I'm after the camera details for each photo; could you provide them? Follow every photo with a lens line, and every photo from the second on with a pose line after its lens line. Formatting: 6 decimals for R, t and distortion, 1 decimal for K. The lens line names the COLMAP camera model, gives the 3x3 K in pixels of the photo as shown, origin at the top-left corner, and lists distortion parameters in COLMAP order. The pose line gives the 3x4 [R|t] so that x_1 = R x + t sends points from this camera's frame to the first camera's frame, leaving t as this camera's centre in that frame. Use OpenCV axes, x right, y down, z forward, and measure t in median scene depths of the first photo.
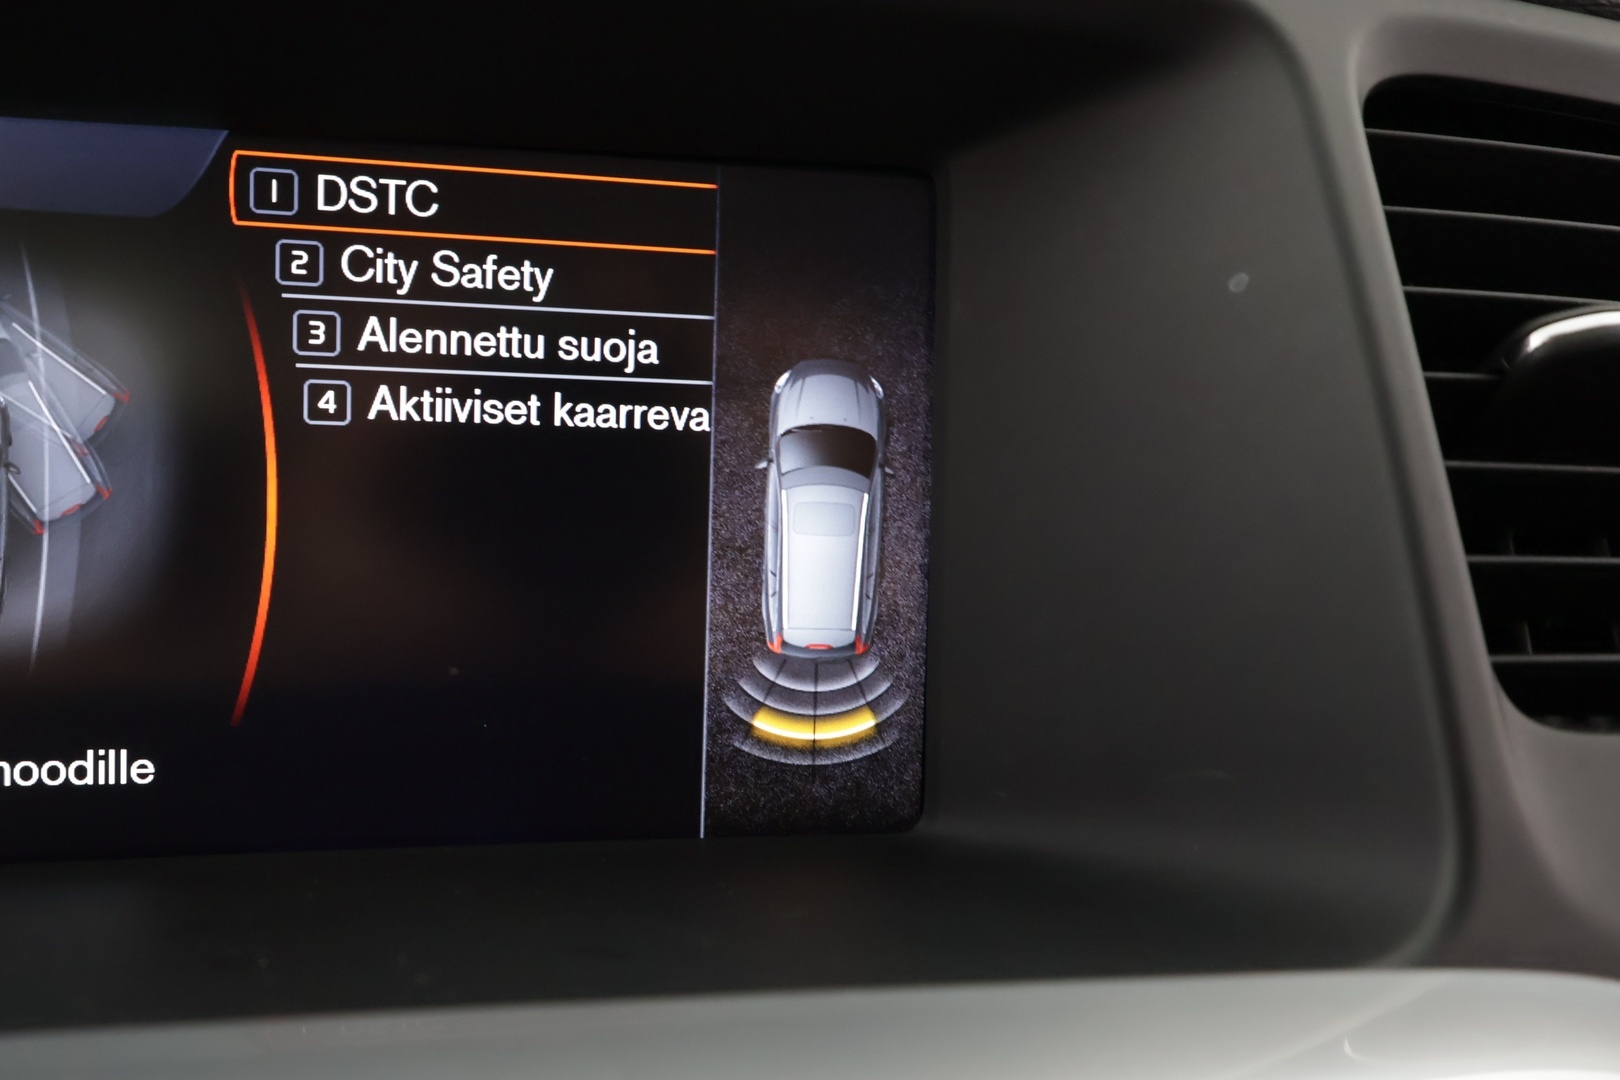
lens RADIAL K [[1344.9, 0, 807.9], [0, 1344.9, 538.2], [0, 0, 1]] dist [-0.010312, -0.001814]
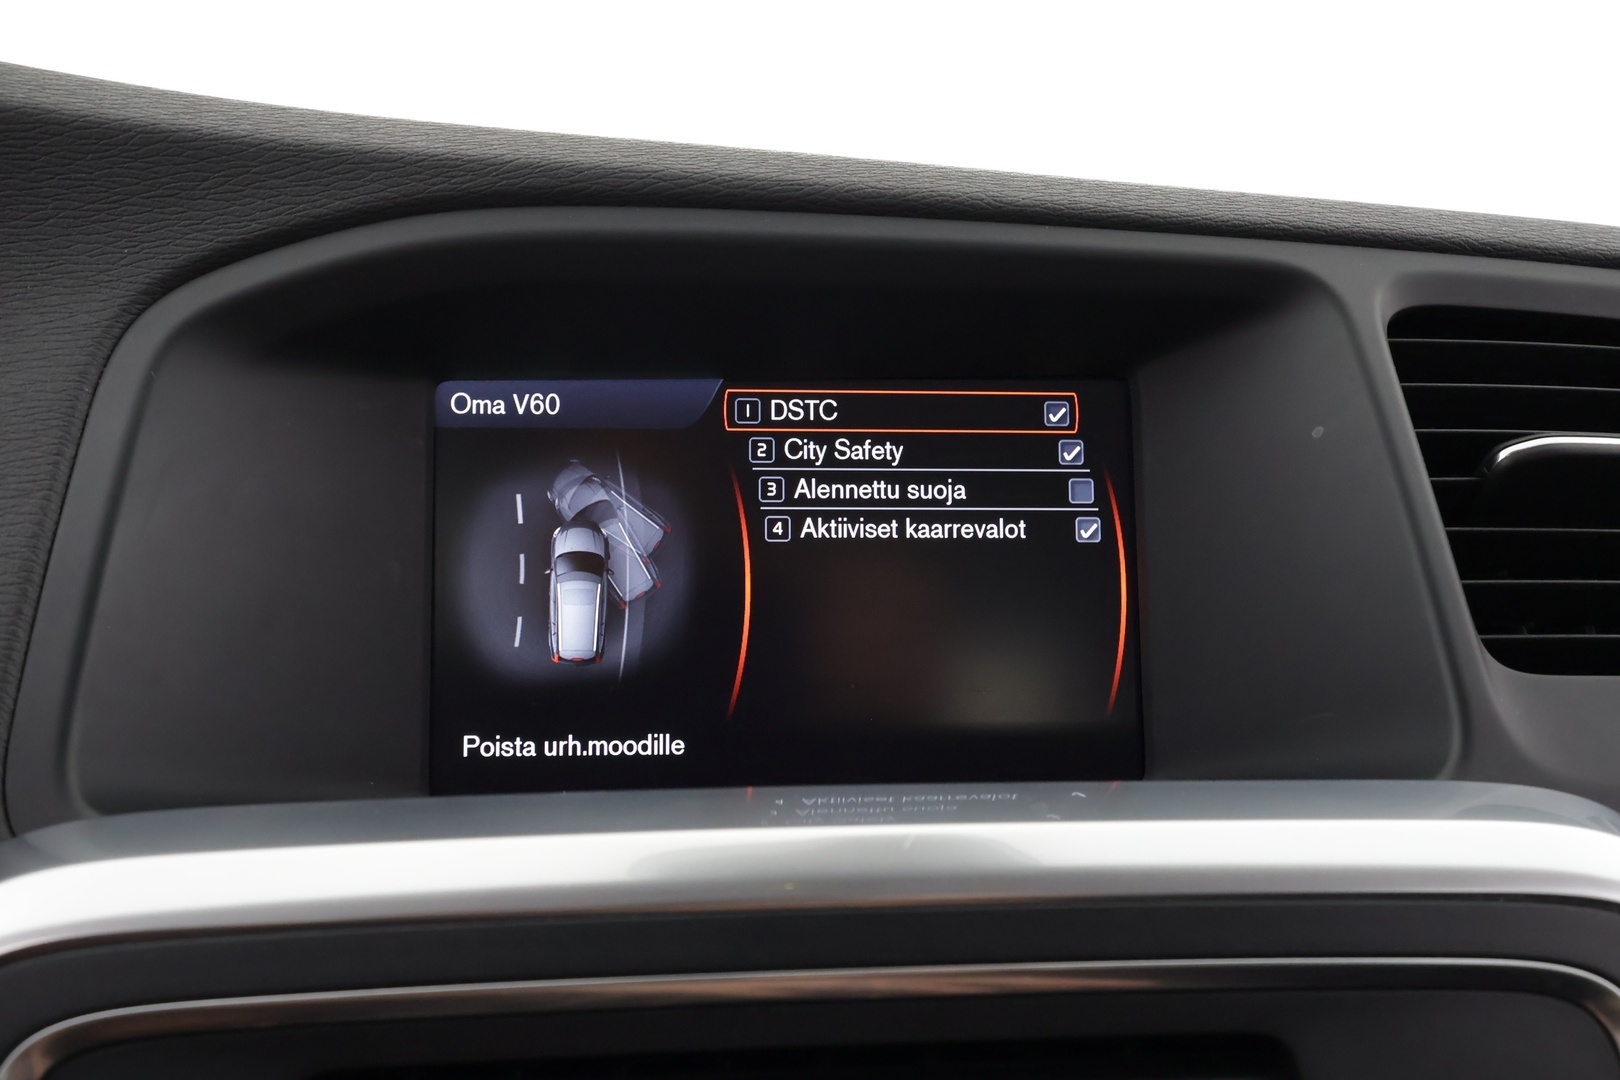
lens RADIAL K [[1344.9, 0, 797.9], [0, 1344.9, 527.1], [0, 0, 1]] dist [-0.010312, -0.001814]
pose [[0.990853, -0.045311, -0.127109, -0.114015], [0.027954, 0.990430, -0.135152, 0.132010], [0.132017, 0.130362, 0.982638, -0.700615]]
